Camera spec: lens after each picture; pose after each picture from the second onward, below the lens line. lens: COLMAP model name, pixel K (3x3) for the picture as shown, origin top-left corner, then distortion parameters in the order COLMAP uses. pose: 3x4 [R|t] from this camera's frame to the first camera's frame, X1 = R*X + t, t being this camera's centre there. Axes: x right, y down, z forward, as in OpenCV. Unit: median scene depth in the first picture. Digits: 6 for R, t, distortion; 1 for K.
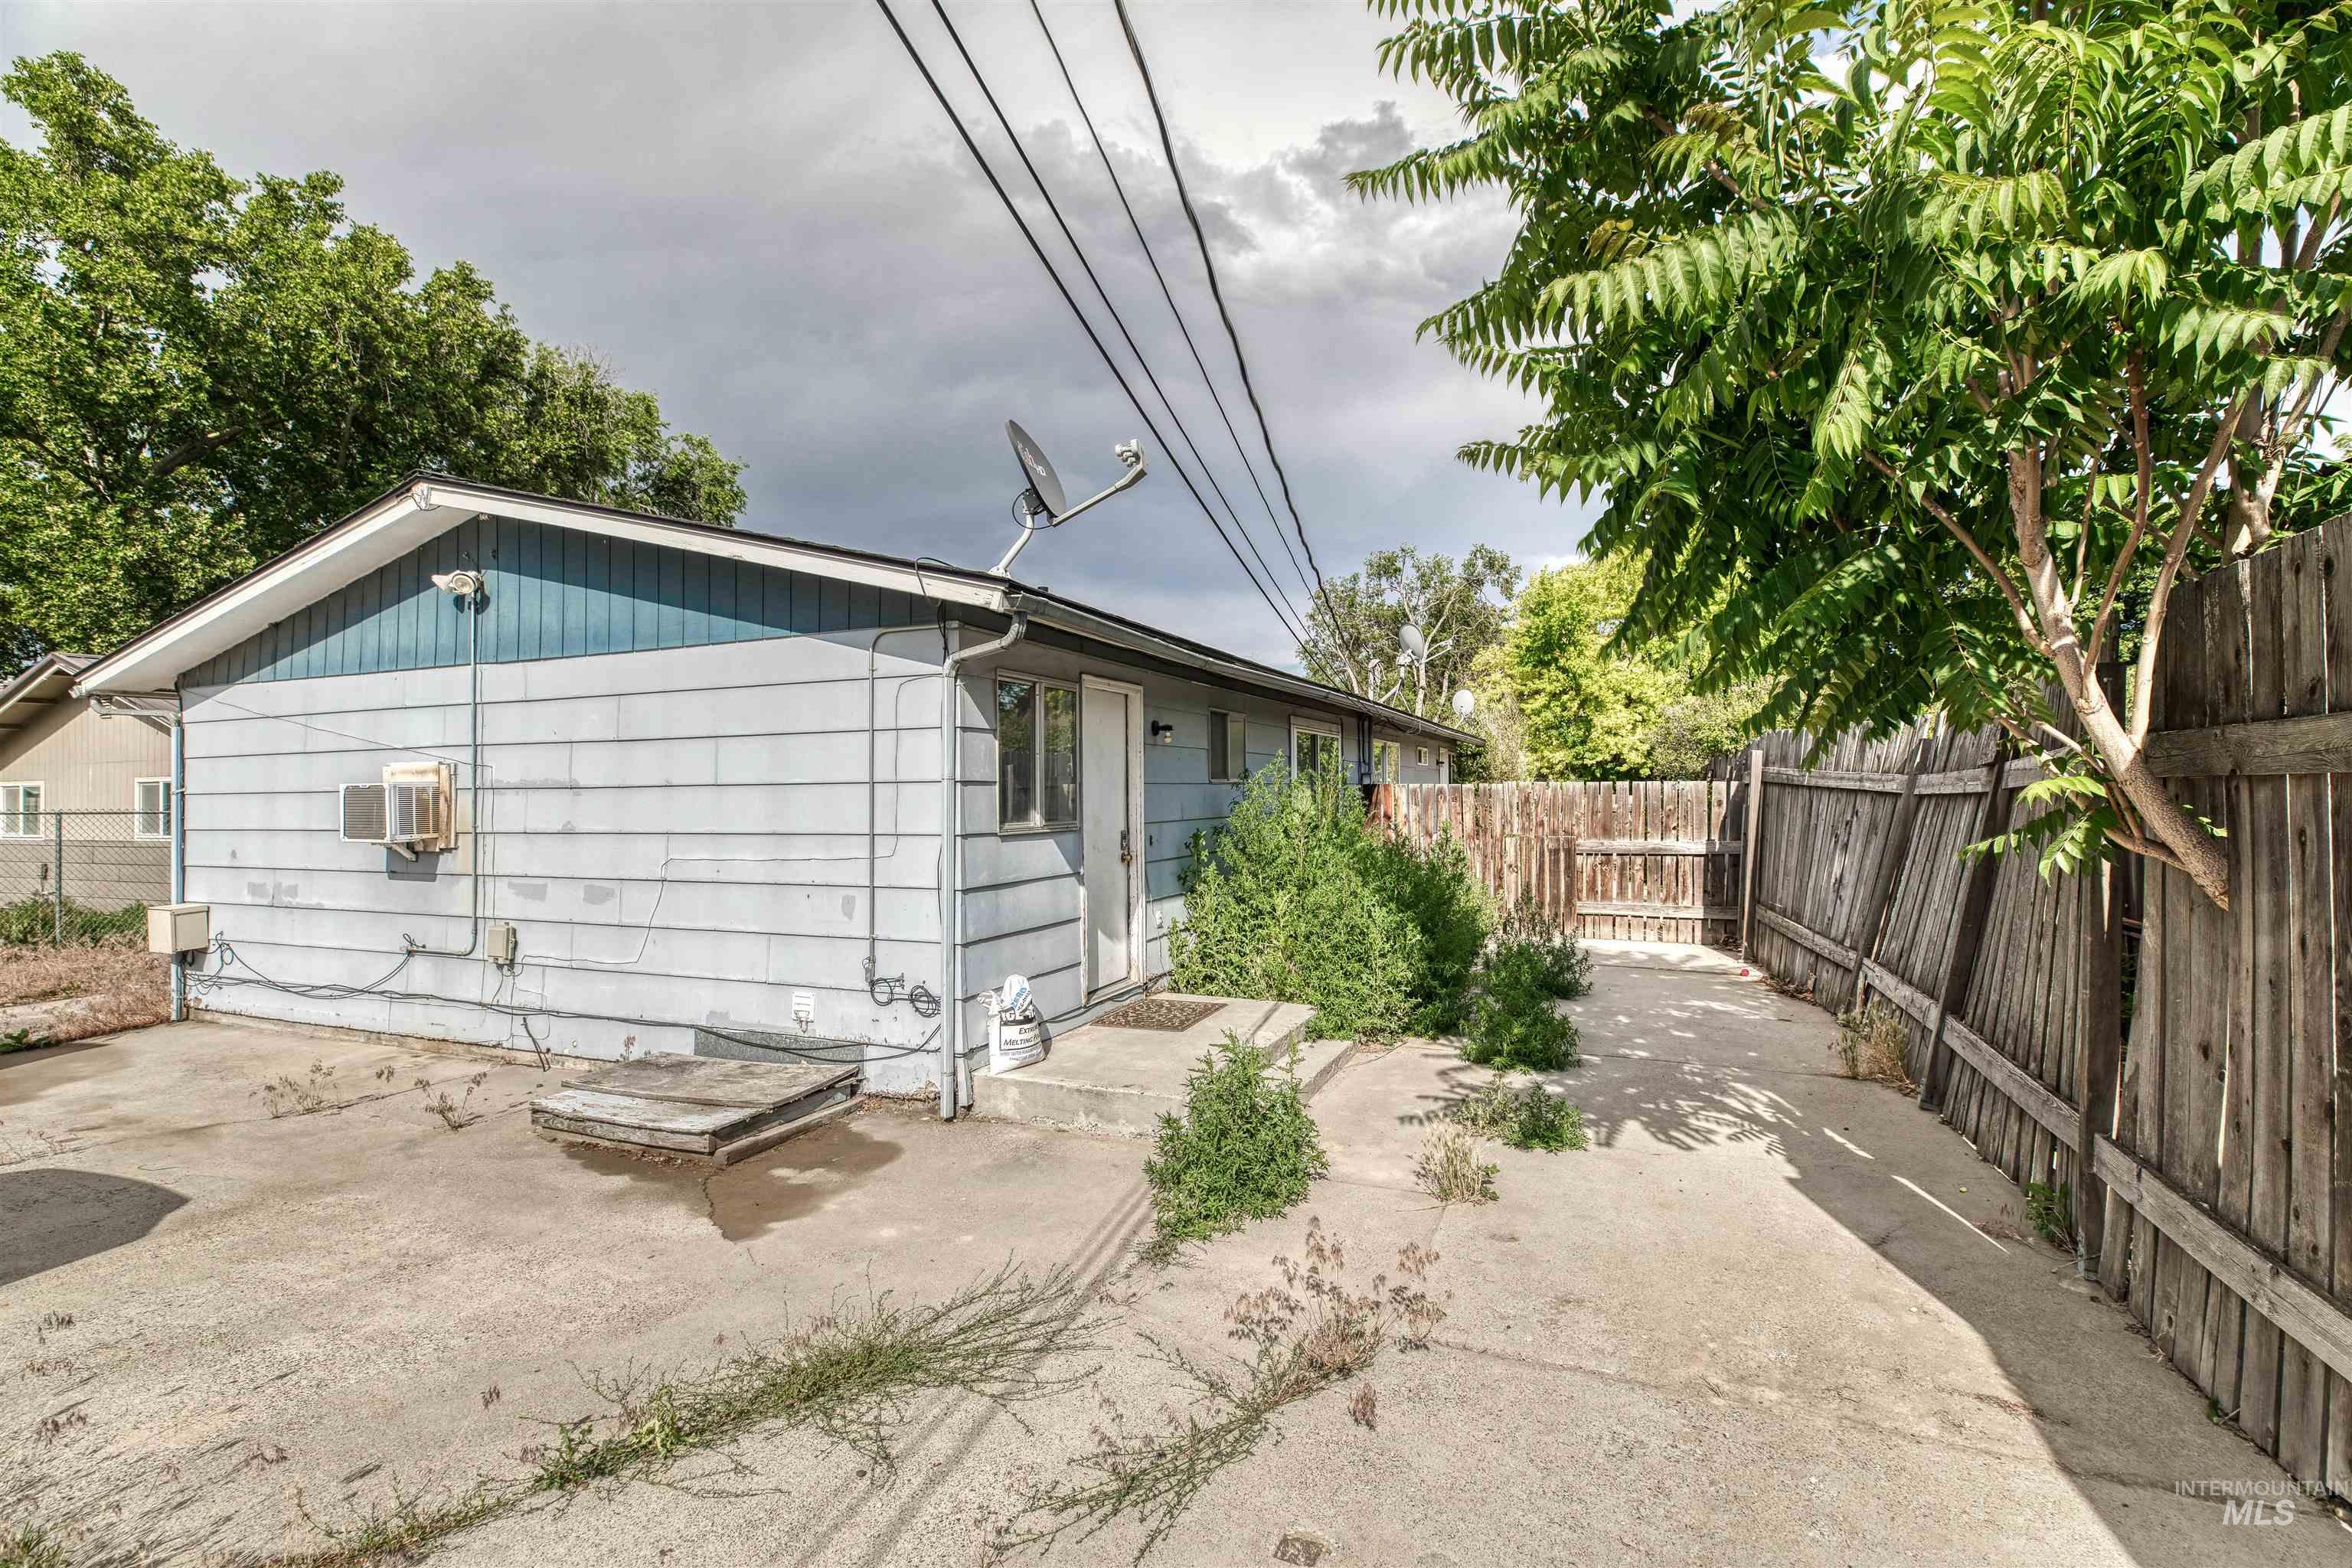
lens RADIAL K [[1062.9, 0, 1176.4], [0, 1062.9, 761.6], [0, 0, 1]] dist [0.003022, 0.001076]
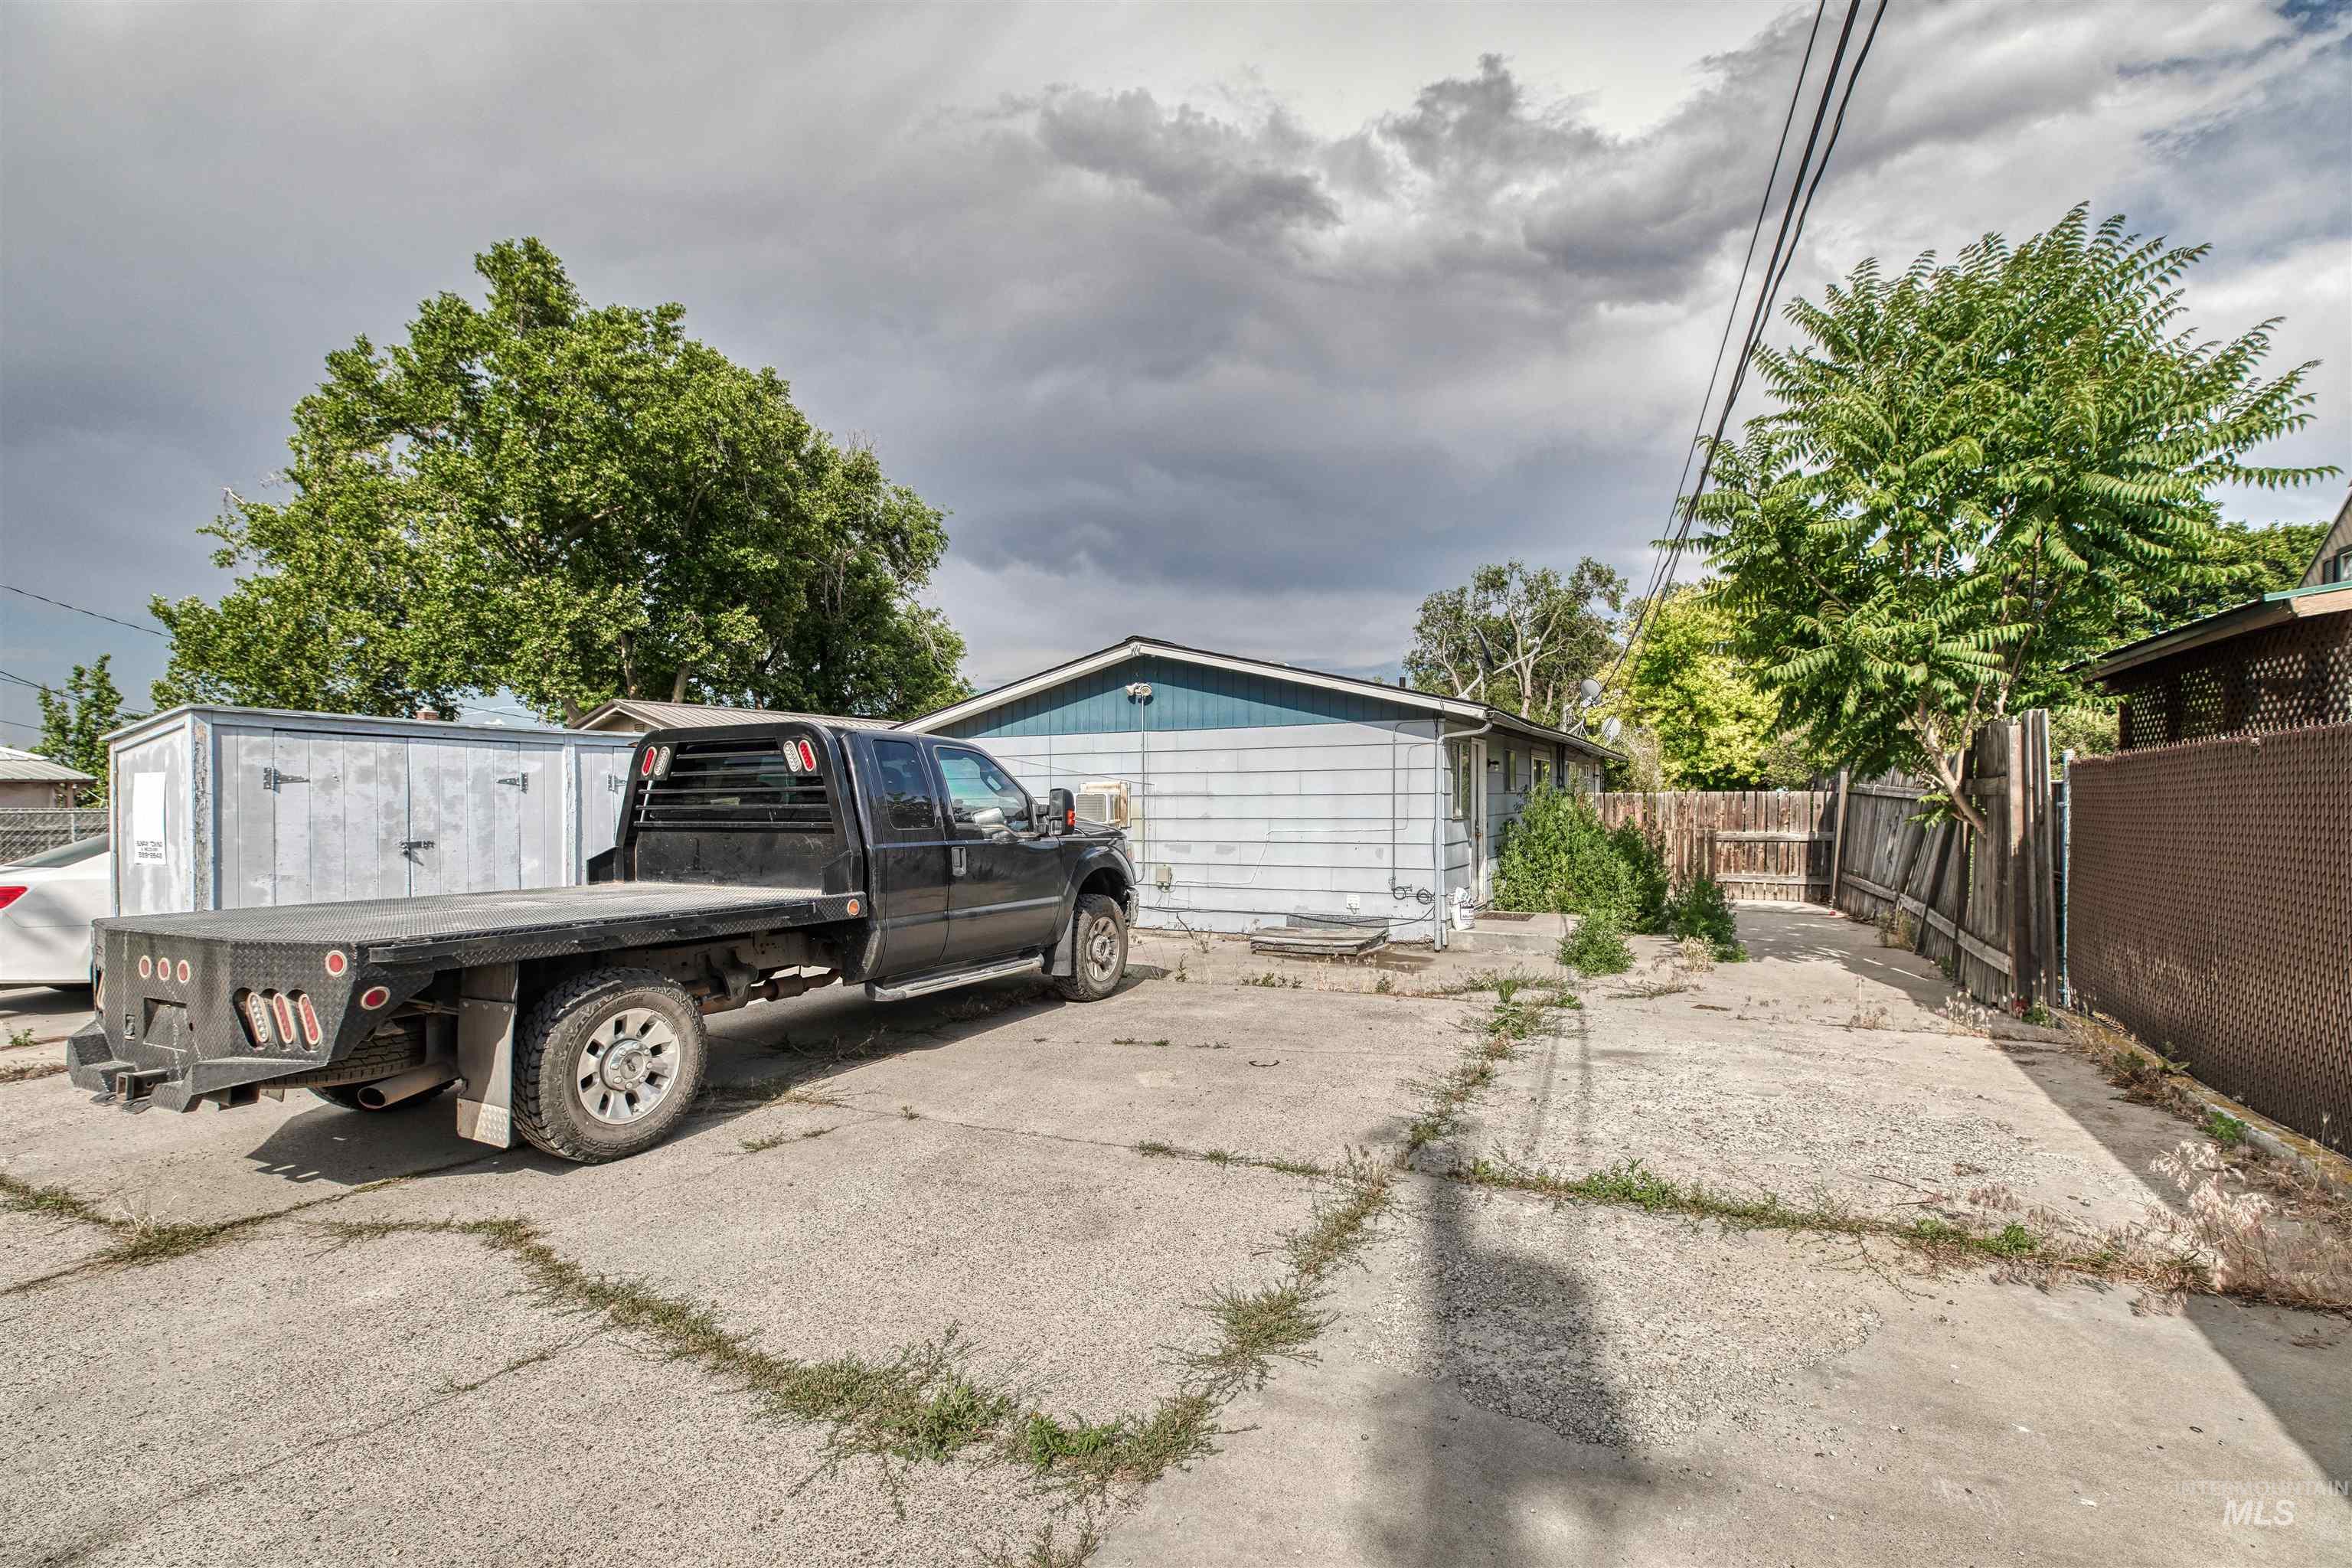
lens RADIAL K [[1062.9, 0, 1174.9], [0, 1062.9, 796.8], [0, 0, 1]] dist [0.003022, 0.001076]
pose [[0.997001, 0.002505, -0.077345, -0.409064], [-0.000240, 0.999571, 0.029281, -0.026814], [0.077385, -0.029174, 0.996574, -0.832072]]
